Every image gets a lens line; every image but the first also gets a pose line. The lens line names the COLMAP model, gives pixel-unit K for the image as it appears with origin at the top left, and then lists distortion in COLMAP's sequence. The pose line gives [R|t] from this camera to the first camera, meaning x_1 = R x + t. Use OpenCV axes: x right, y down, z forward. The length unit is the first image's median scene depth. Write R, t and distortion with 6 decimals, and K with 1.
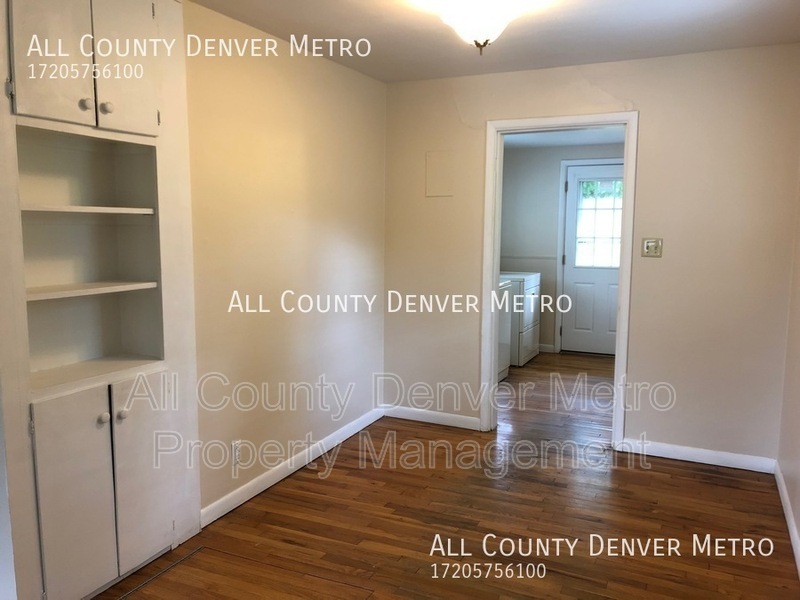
lens RADIAL K [[653.7, 0, 400.2], [0, 653.7, 297.9], [0, 0, 1]] dist [0.018756, 0.005615]
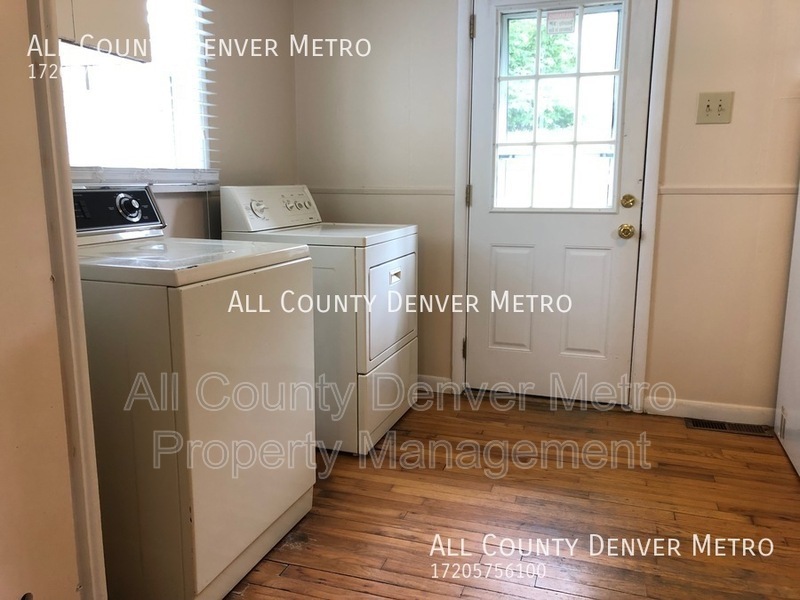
lens RADIAL K [[653.7, 0, 399.8], [0, 653.7, 299.8], [0, 0, 1]] dist [0.018756, 0.005615]
pose [[0.993817, -0.026098, 0.107923, 0.153179], [0.017638, 0.996749, 0.078615, -0.022821], [-0.109624, -0.076226, 0.991046, 0.555446]]
